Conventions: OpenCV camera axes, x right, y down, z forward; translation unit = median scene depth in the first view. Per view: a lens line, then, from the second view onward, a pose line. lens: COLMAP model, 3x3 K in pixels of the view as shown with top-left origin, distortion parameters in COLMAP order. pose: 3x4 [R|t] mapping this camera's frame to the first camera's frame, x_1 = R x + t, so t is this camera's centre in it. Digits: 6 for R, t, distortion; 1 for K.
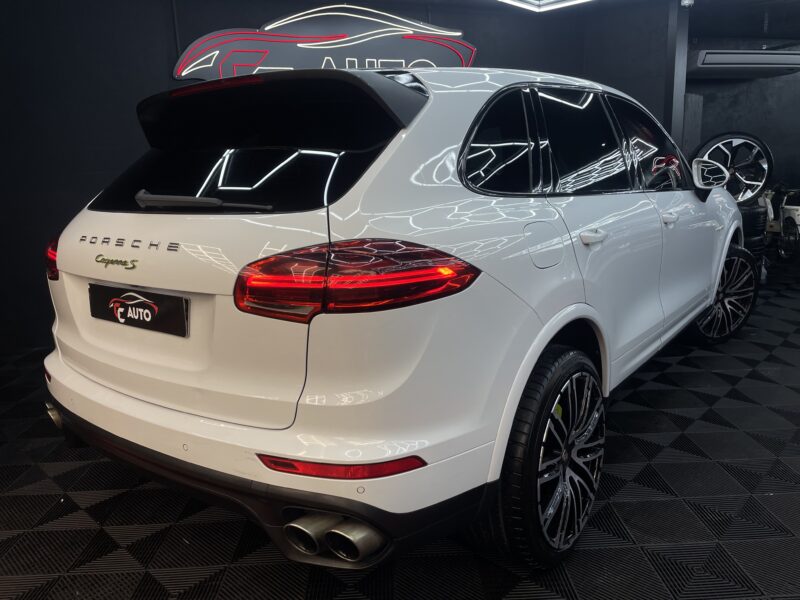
lens RADIAL K [[622.5, 0, 400.0], [0, 622.5, 300.0], [0, 0, 1]] dist [0.003229, 0.003427]
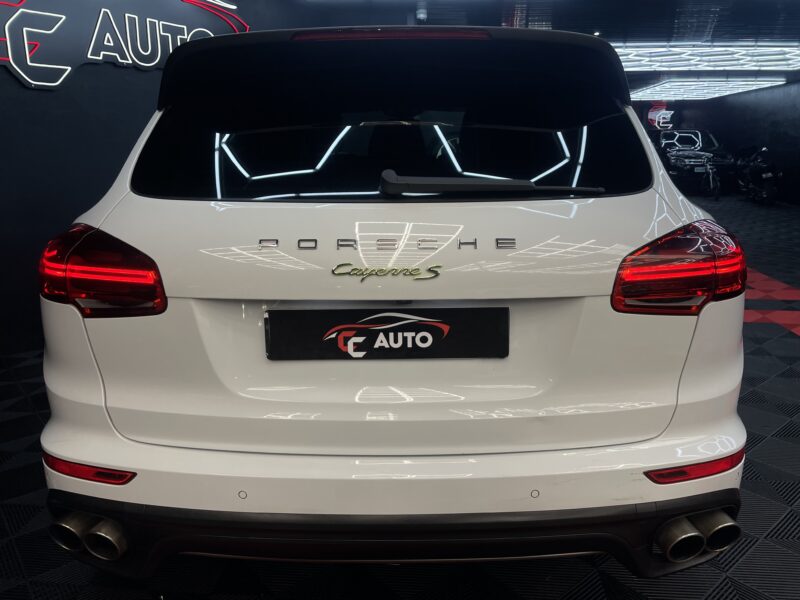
lens RADIAL K [[594.4, 0, 399.1], [0, 594.4, 263.2], [0, 0, 1]] dist [0.005391, -0.000638]
pose [[0.798122, -0.087642, 0.596088, -0.590878], [0.101044, 0.994821, 0.010976, -0.053700], [-0.593963, 0.051471, 0.802844, 0.313514]]
